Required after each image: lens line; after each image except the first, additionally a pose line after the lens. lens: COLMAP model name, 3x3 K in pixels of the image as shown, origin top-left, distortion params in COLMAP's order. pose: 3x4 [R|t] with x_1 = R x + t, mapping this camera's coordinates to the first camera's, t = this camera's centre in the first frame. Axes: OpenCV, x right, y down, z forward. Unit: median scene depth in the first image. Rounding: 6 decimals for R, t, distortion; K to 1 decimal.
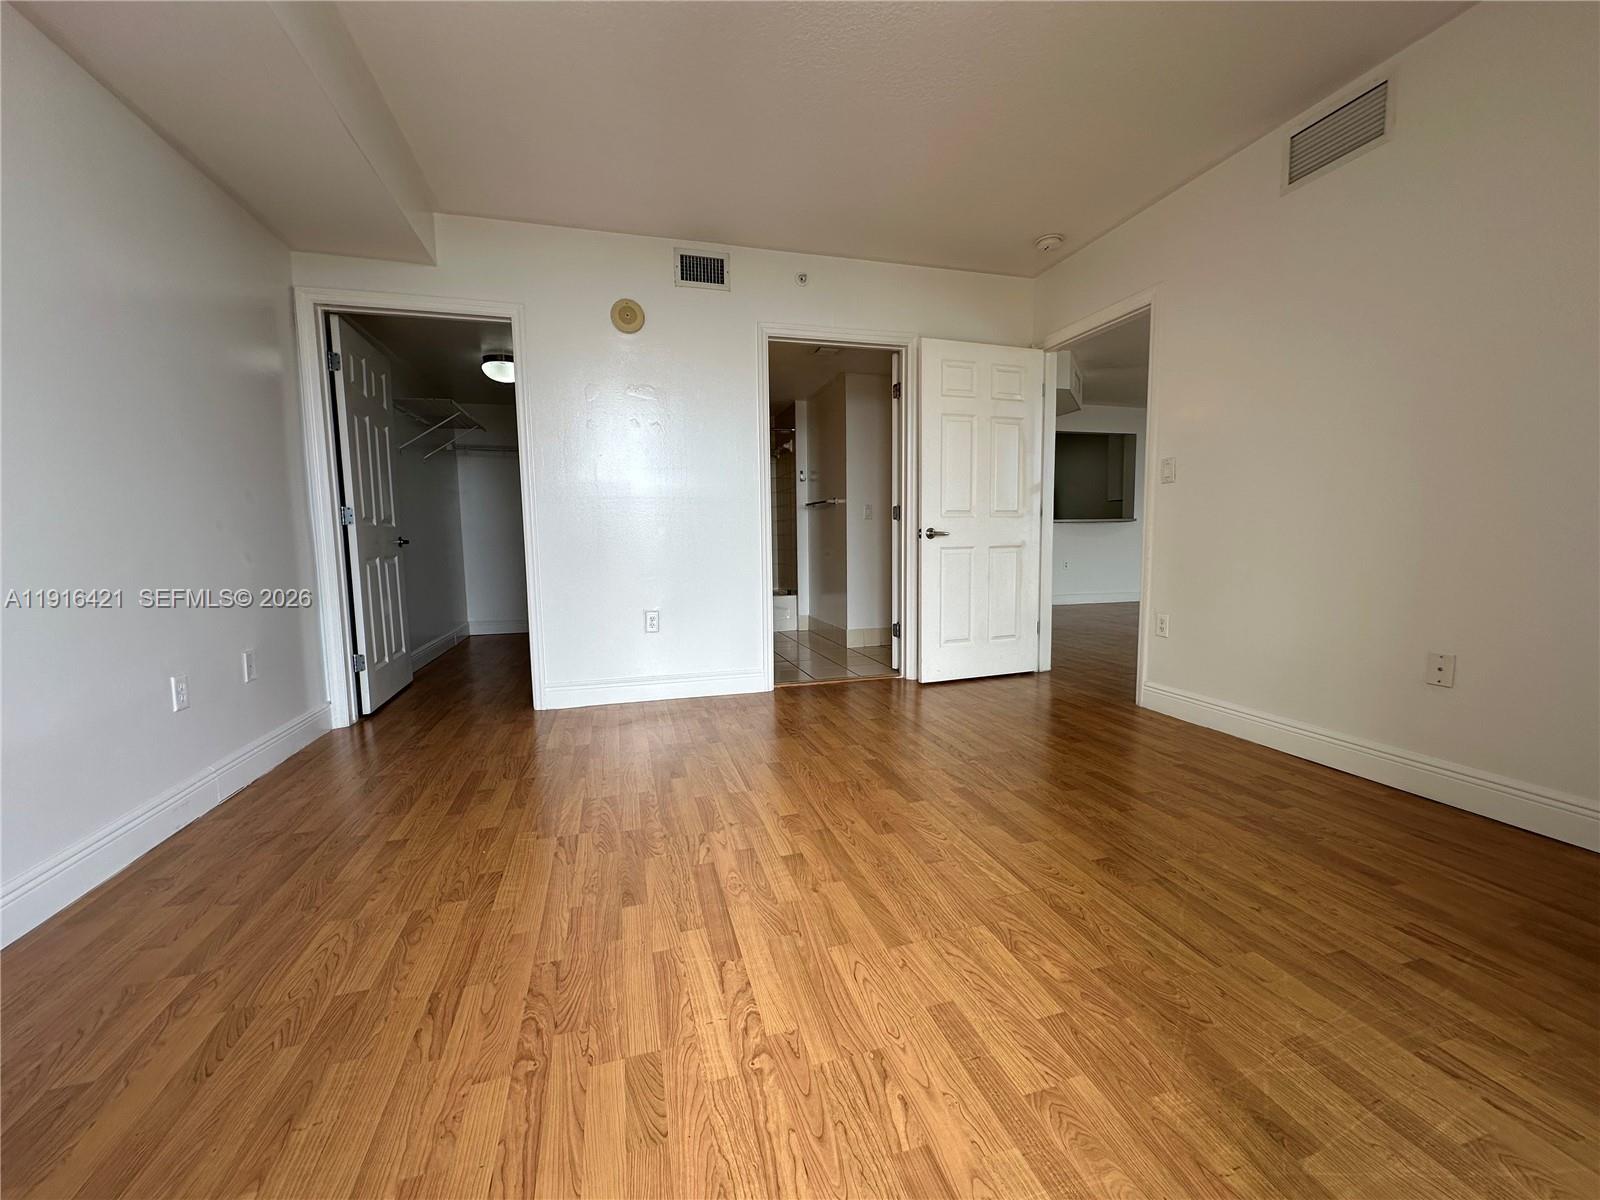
lens RADIAL K [[639.8, 0, 798.3], [0, 639.8, 597.7], [0, 0, 1]] dist [-0.006631, 0.000355]
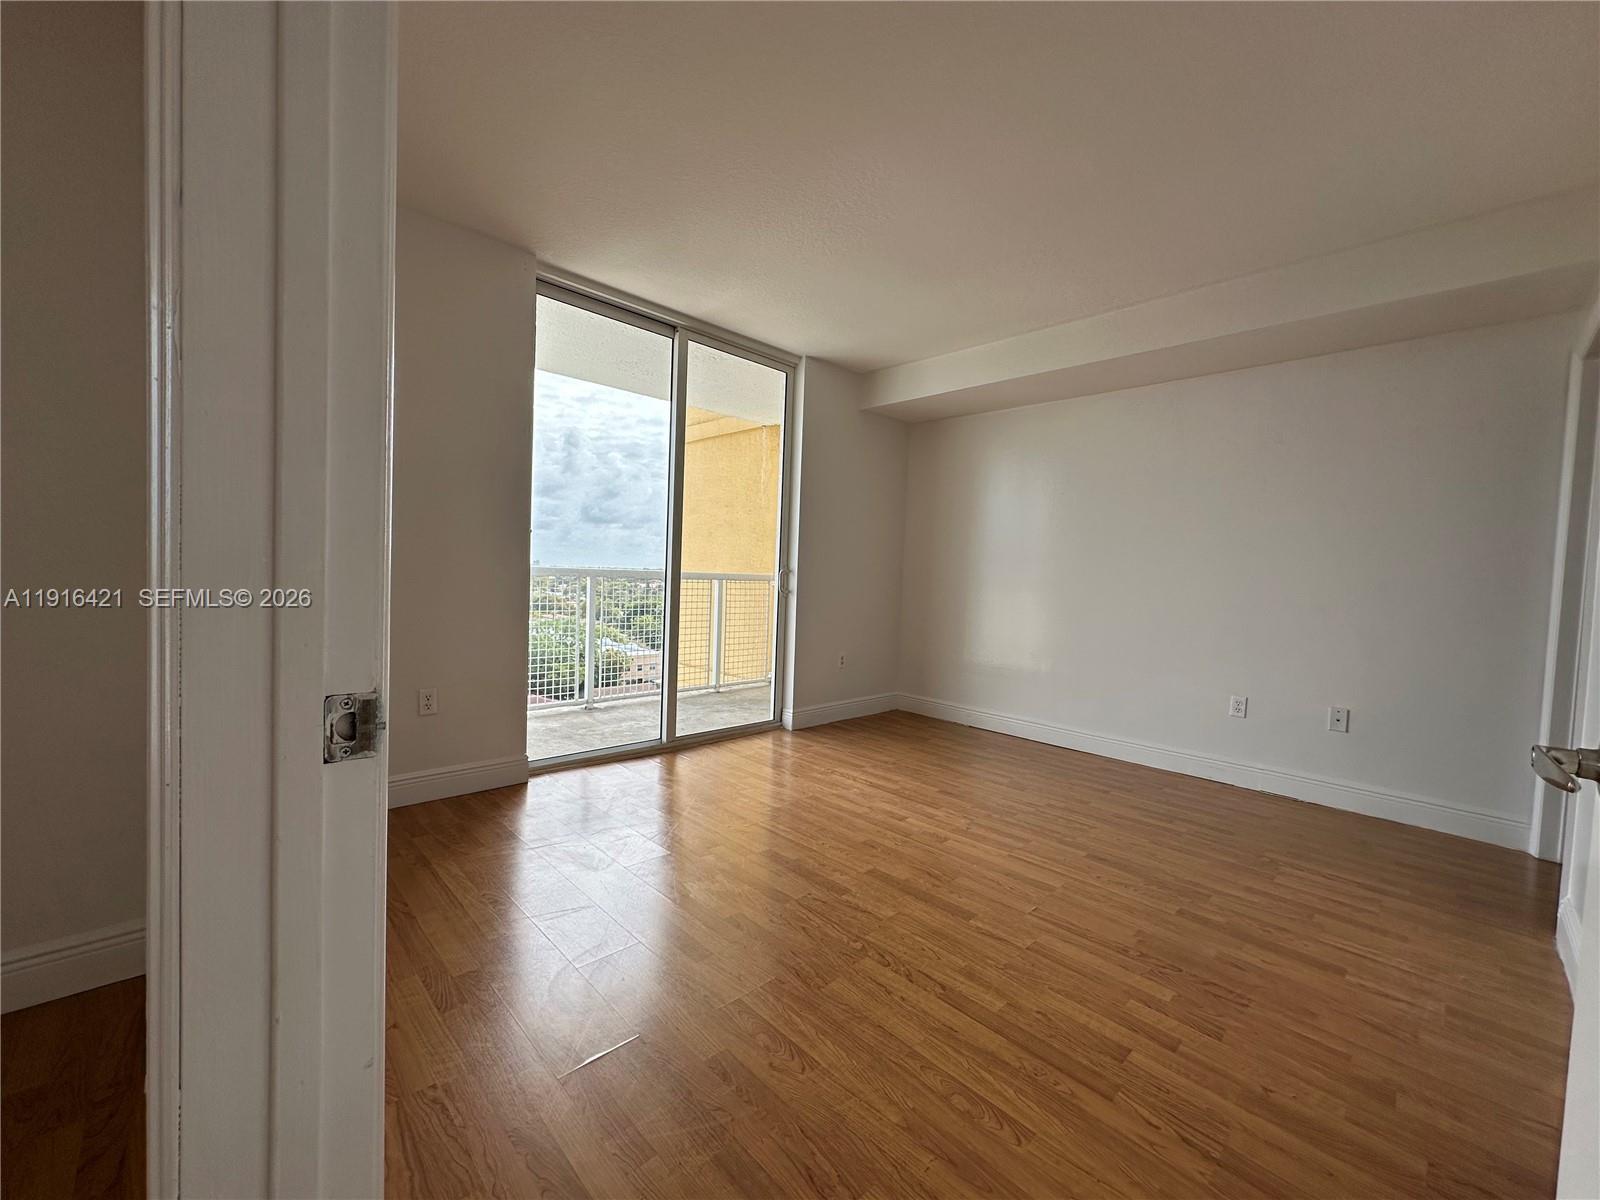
lens RADIAL K [[644.0, 0, 795.7], [0, 644.0, 596.6], [0, 0, 1]] dist [-0.007792, 0.000266]
pose [[-0.886714, -0.000334, -0.462319, 0.852019], [-0.067599, 0.989346, 0.128937, -0.280017], [0.457350, 0.145583, -0.877289, 1.967353]]
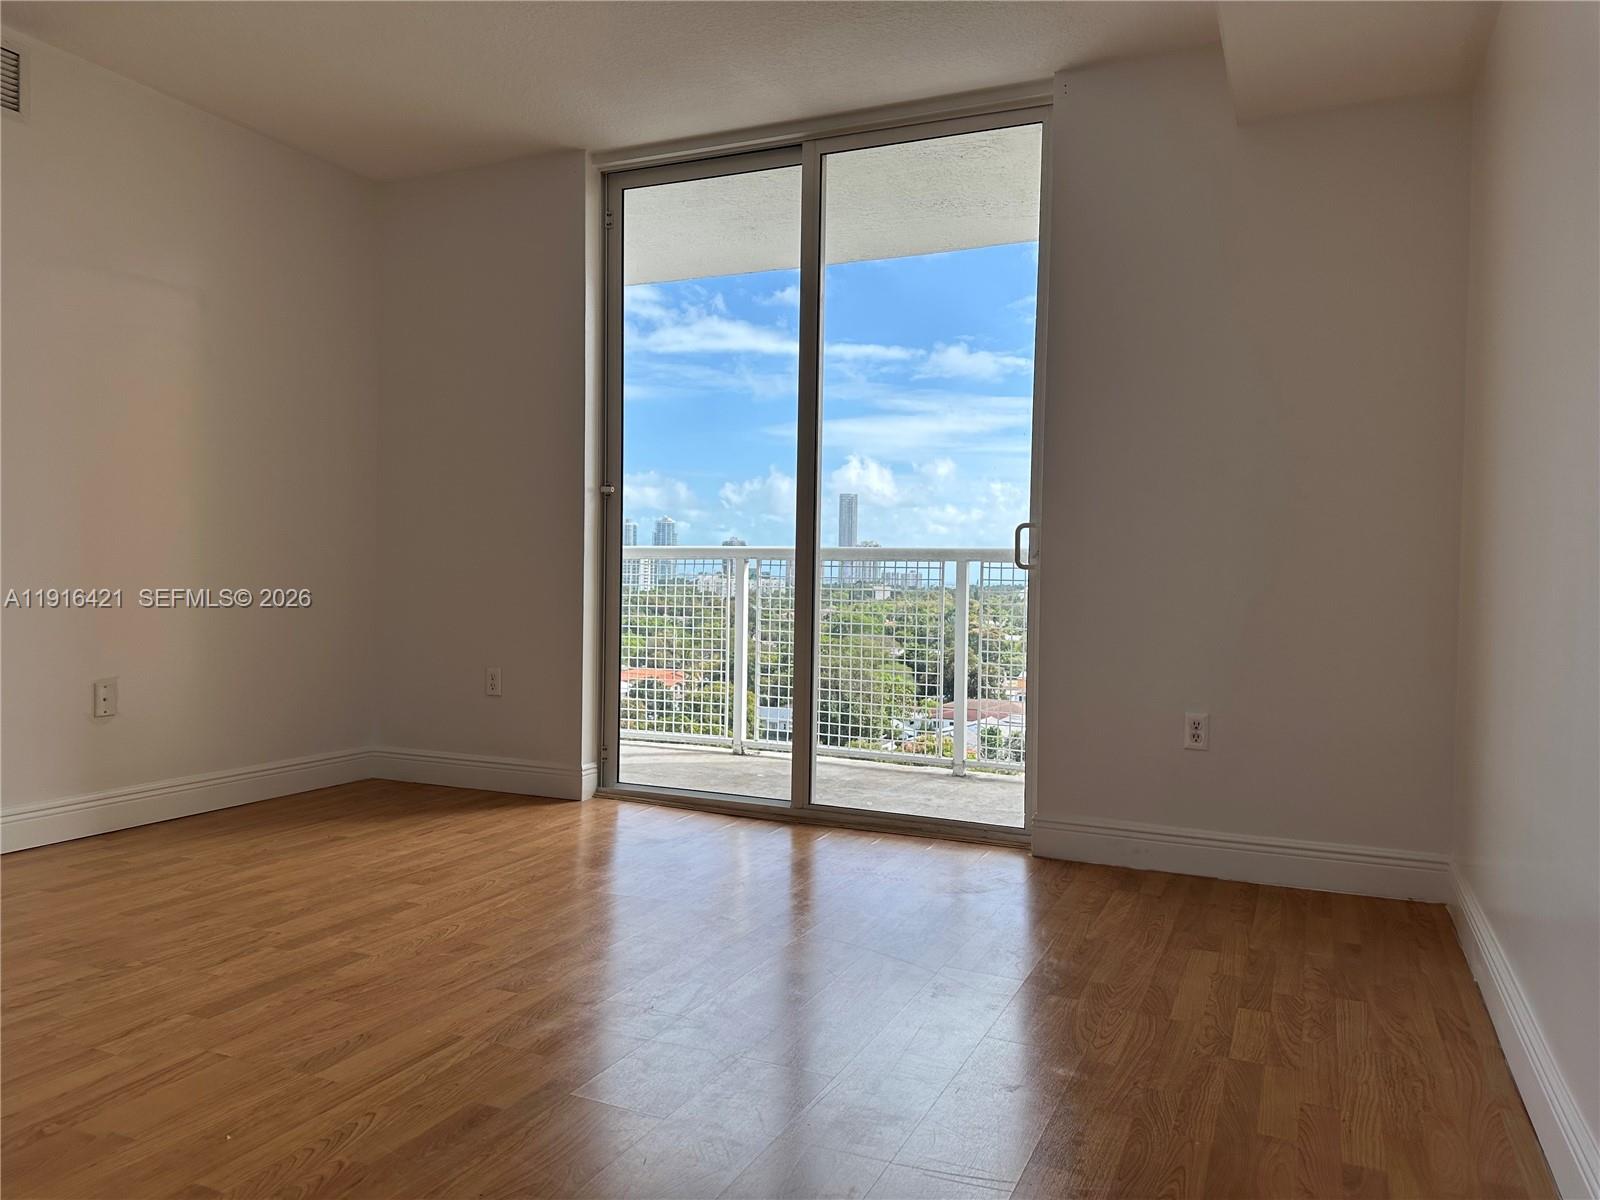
lens RADIAL K [[1114.6, 0, 800.0], [0, 1114.6, 600.0], [0, 0, 1]] dist [0.034470, -0.052987]
pose [[-0.760634, -0.013635, 0.649038, -1.013207], [0.055570, 0.994742, 0.086022, -0.141139], [-0.646798, 0.101498, -0.755877, 1.694171]]
